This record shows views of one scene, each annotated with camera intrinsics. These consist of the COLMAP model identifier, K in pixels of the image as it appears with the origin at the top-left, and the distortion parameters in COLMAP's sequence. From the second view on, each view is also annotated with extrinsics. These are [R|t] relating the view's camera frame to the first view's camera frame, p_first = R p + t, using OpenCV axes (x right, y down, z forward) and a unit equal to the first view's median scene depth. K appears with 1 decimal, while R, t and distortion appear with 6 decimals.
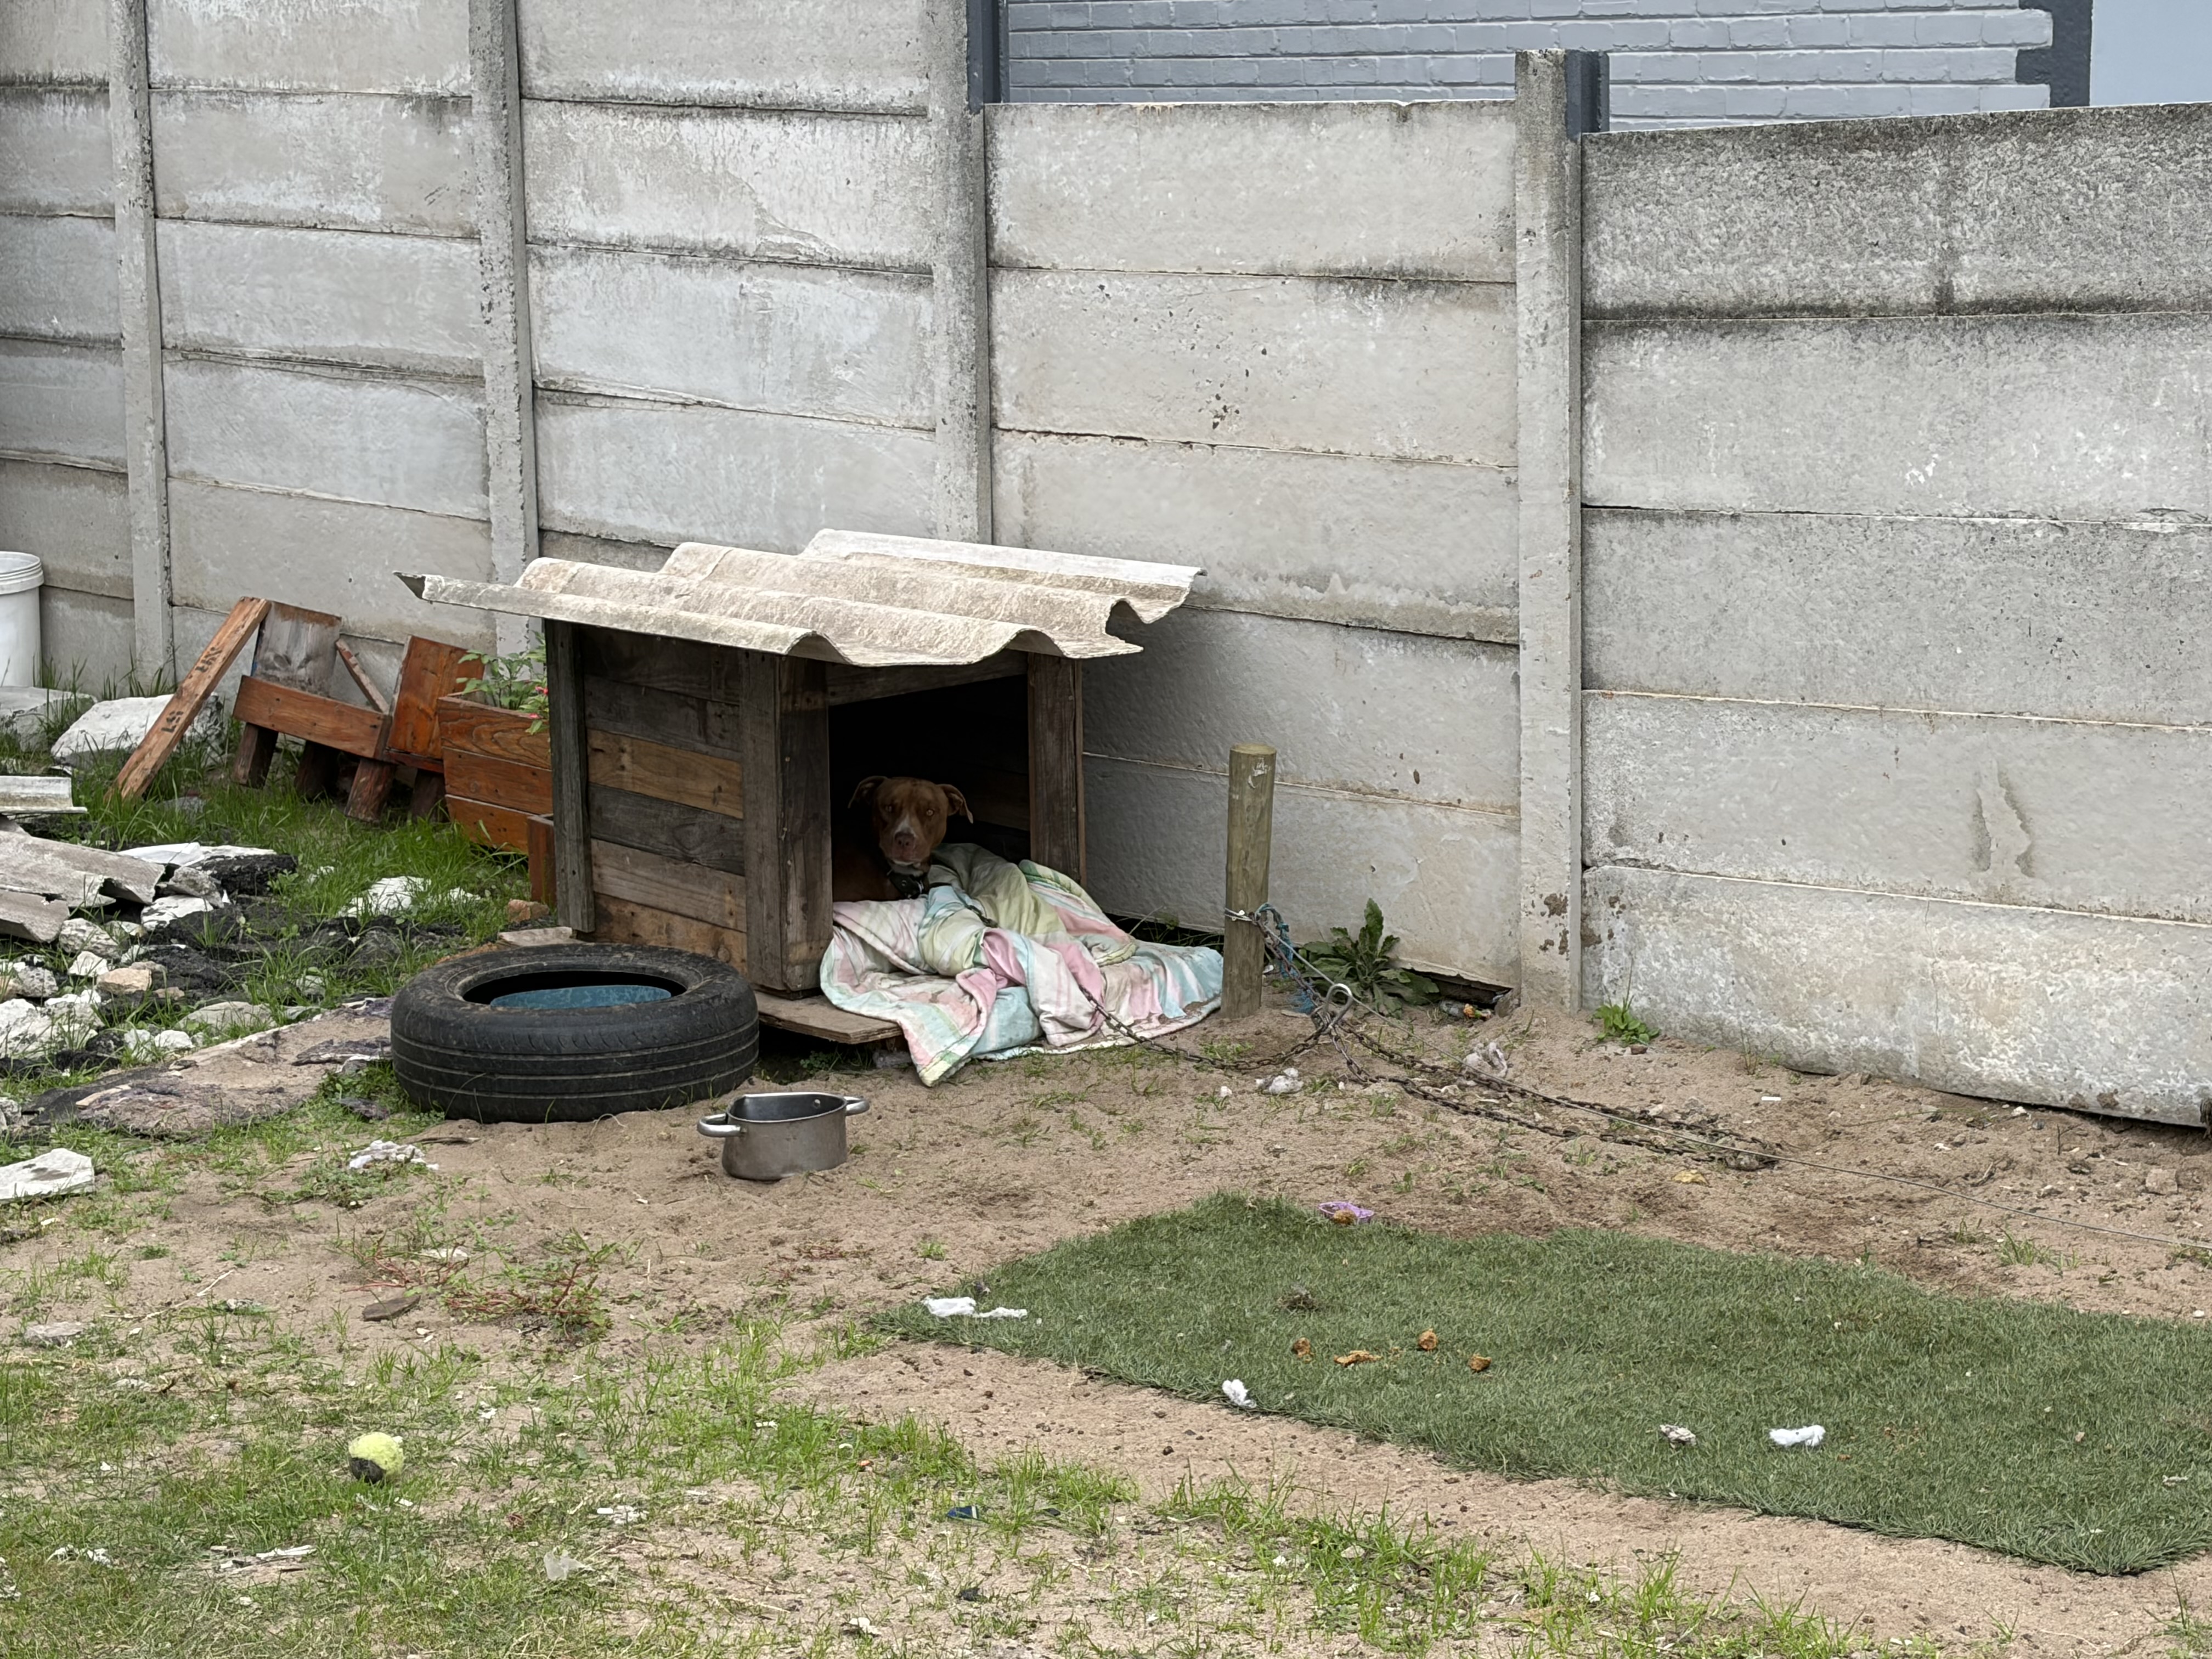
lens RADIAL K [[4631.0, 0, 1111.0], [0, 4631.0, 788.1], [0, 0, 1]] dist [0.342580, -1.782106]
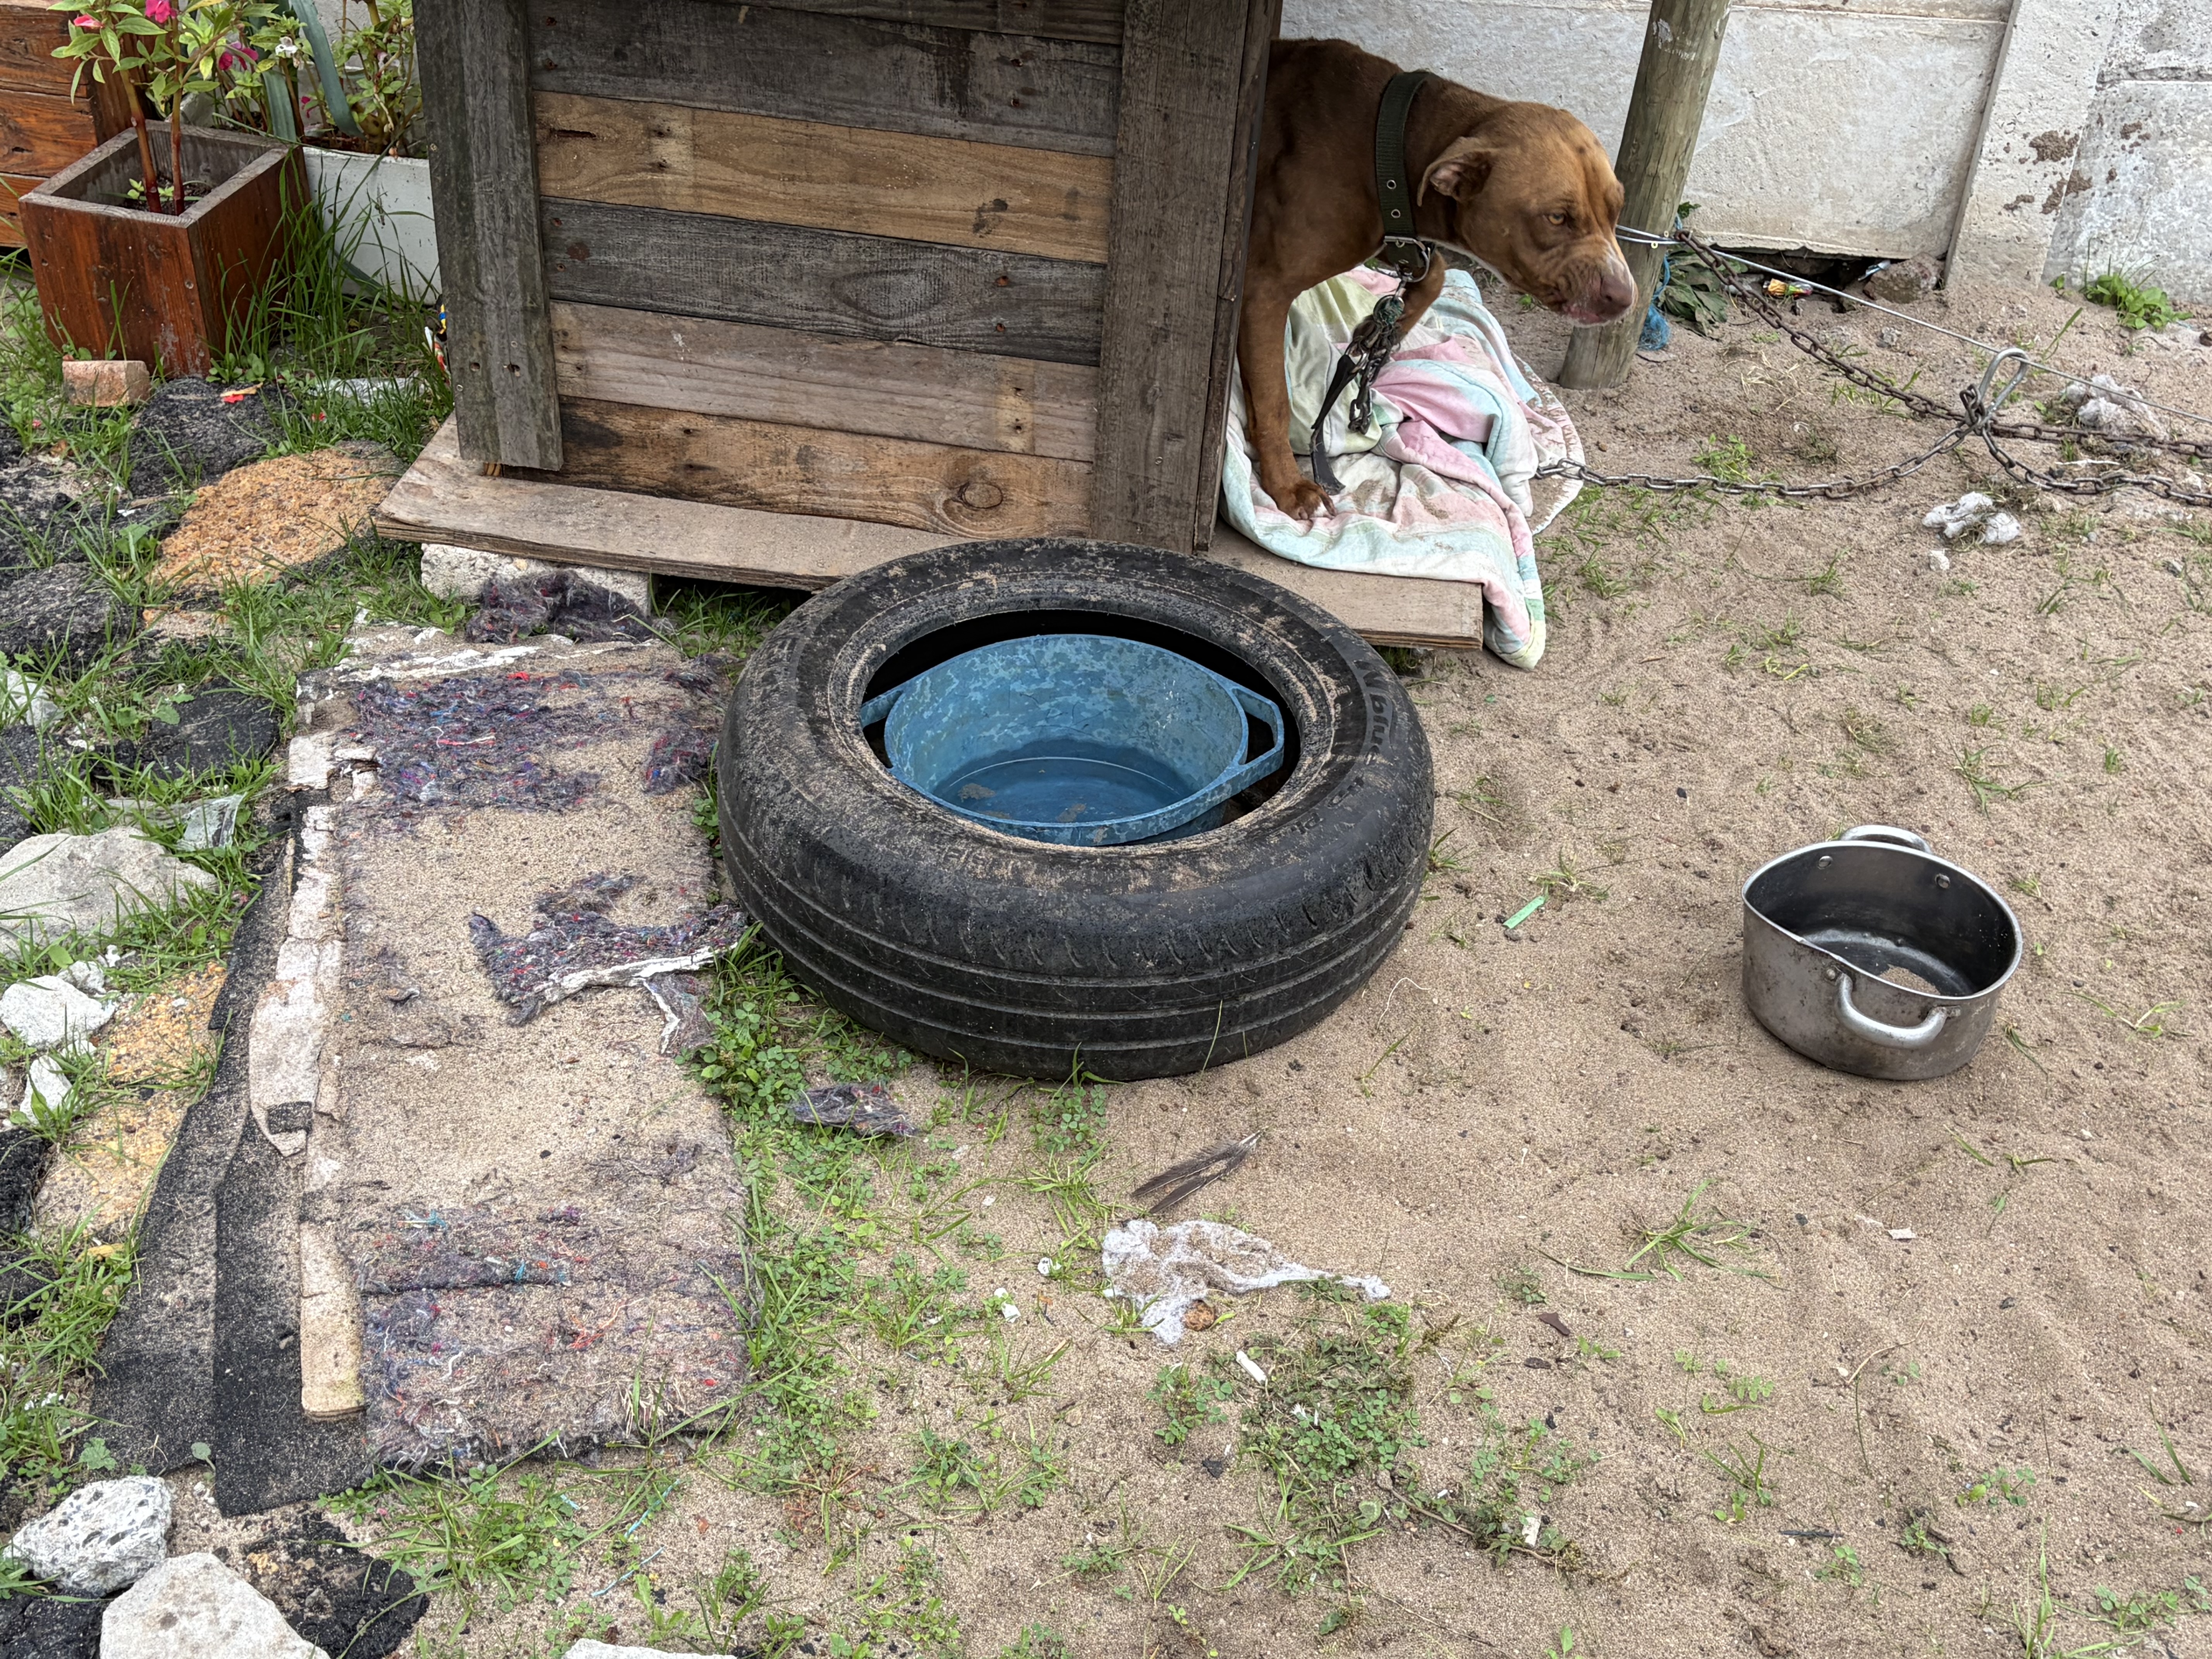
lens RADIAL K [[2499.5, 0, 1015.9], [0, 2499.5, 828.2], [0, 0, 1]] dist [0.115119, -0.271428]
pose [[0.720707, -0.359595, 0.592682, -0.288323], [0.051972, 0.880567, 0.471063, -0.074287], [-0.691289, -0.308696, 0.653320, 0.830857]]
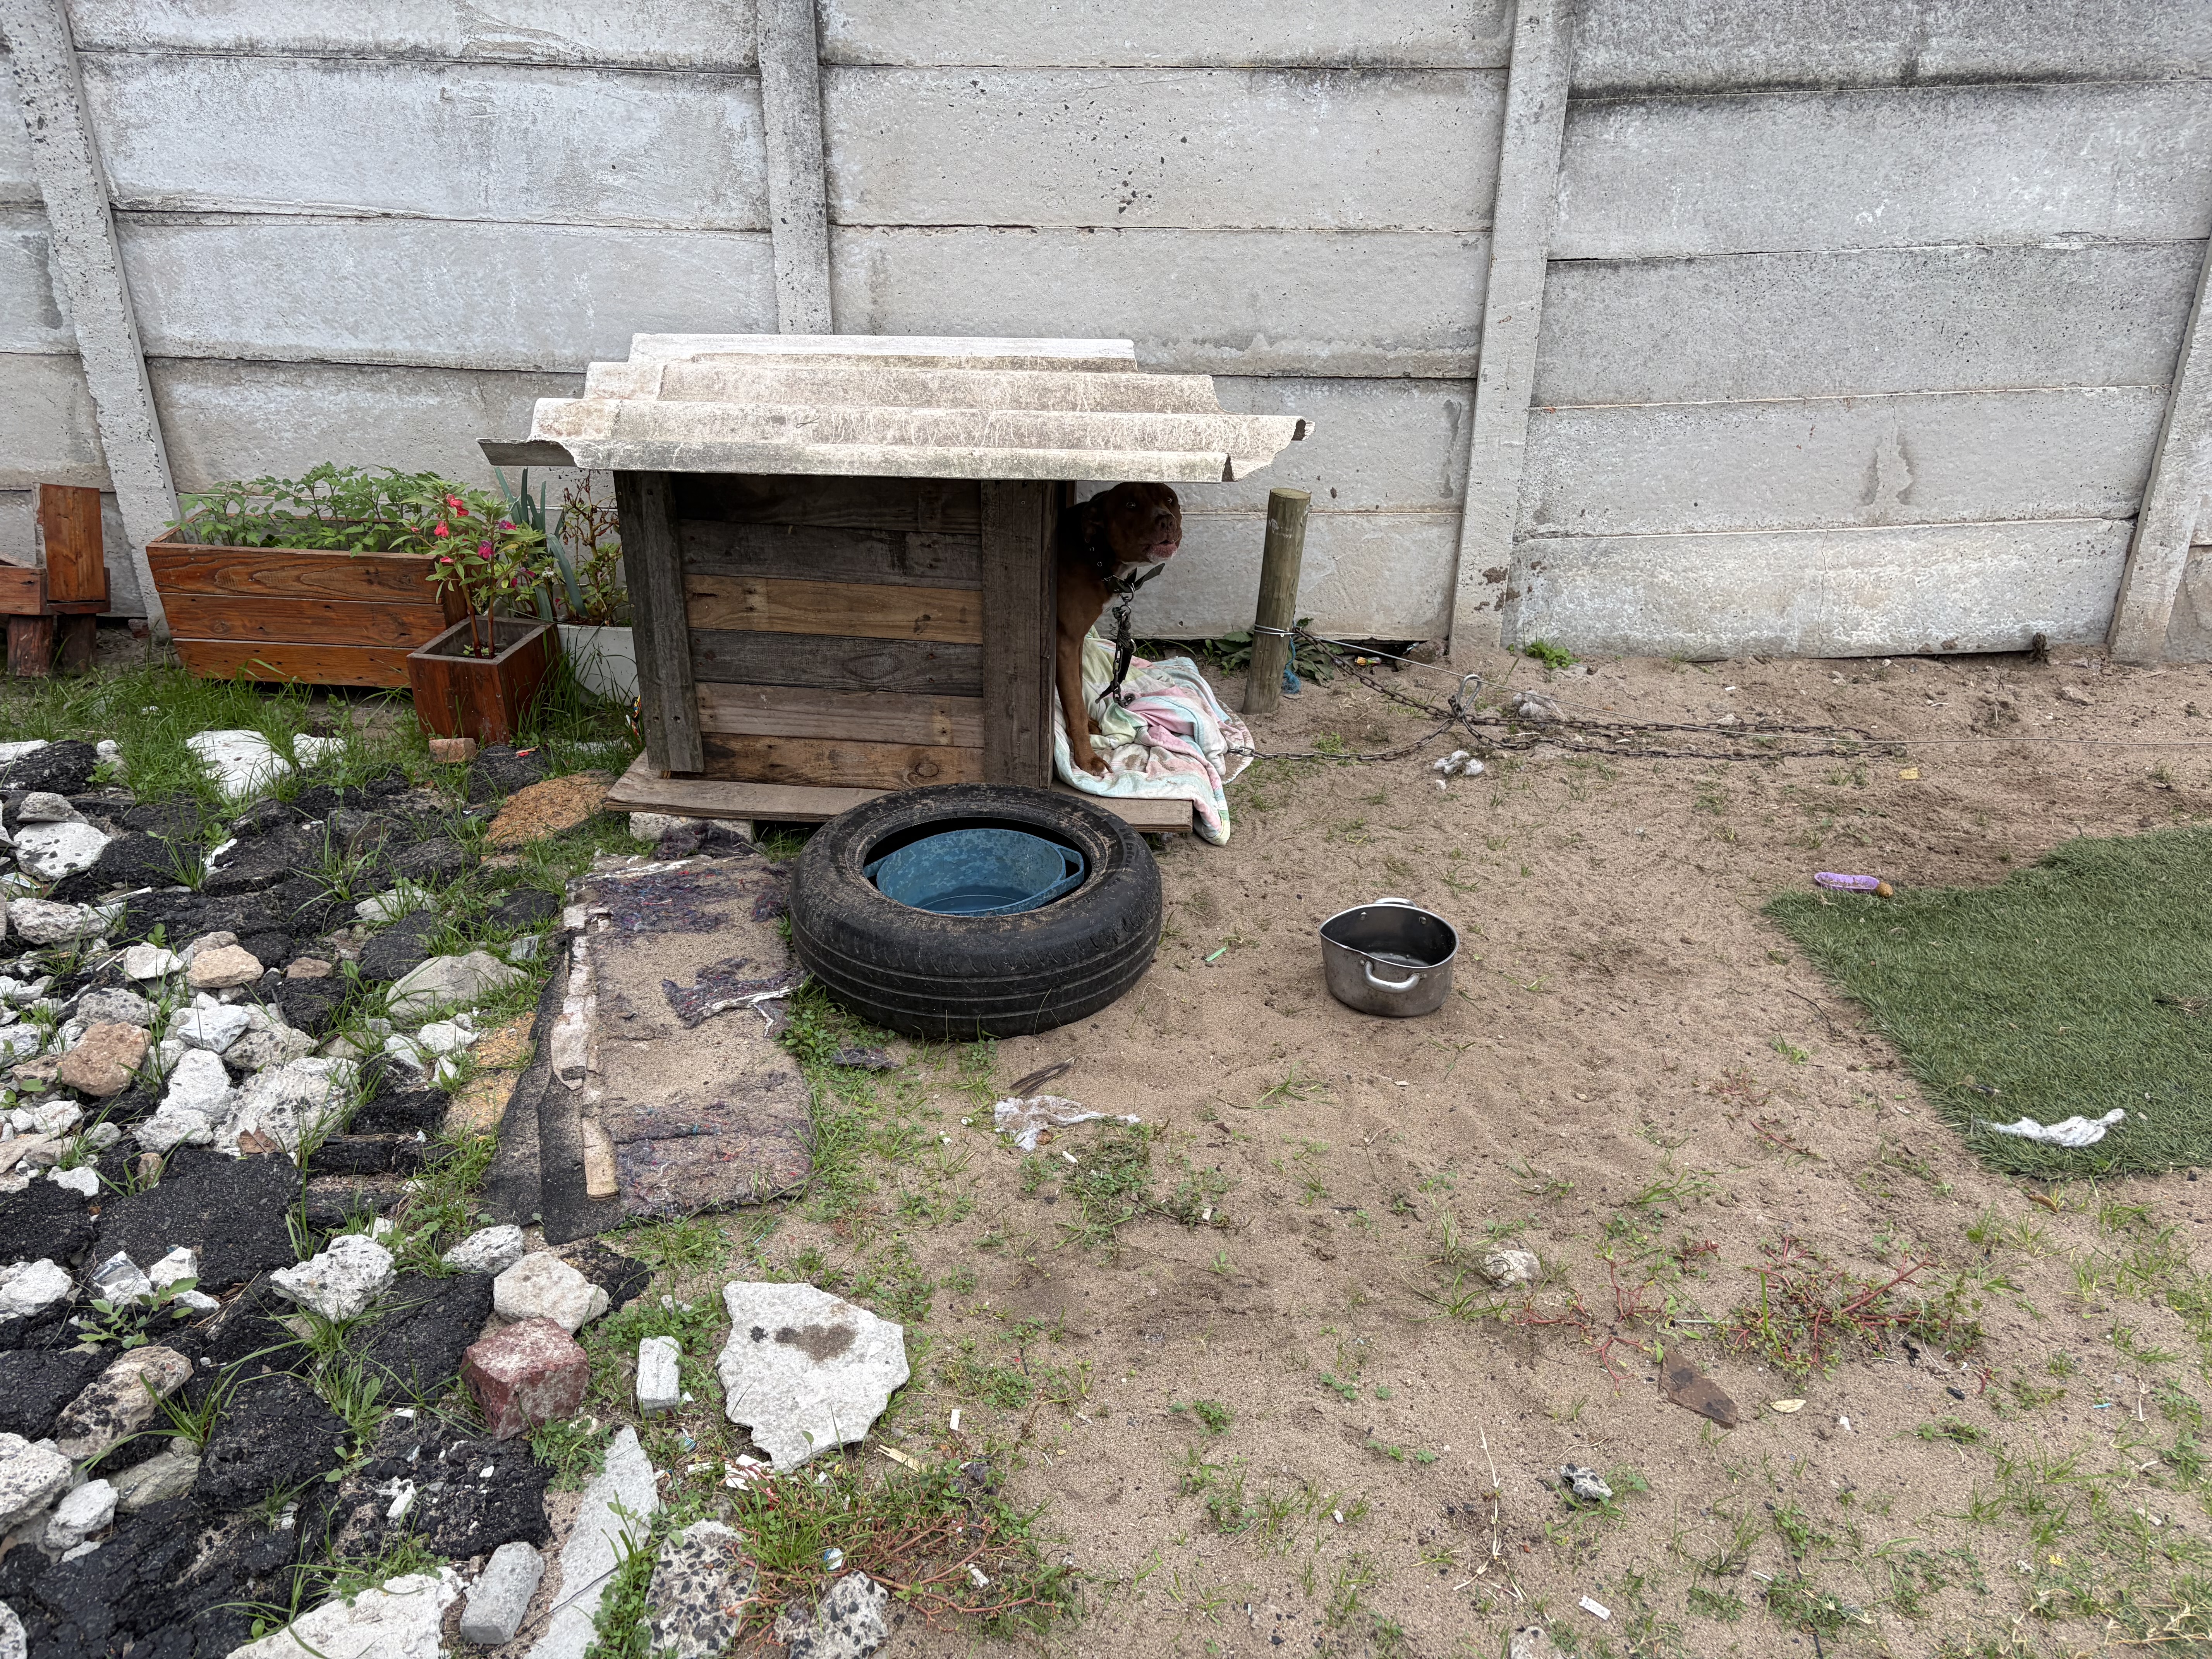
lens RADIAL K [[1667.6, 0, 1050.4], [0, 1667.6, 823.7], [0, 0, 1]] dist [0.059155, -0.070043]
pose [[0.683591, -0.295841, 0.667220, -0.338034], [0.096220, 0.942718, 0.319413, -0.074665], [-0.723495, -0.154148, 0.672899, 0.762548]]
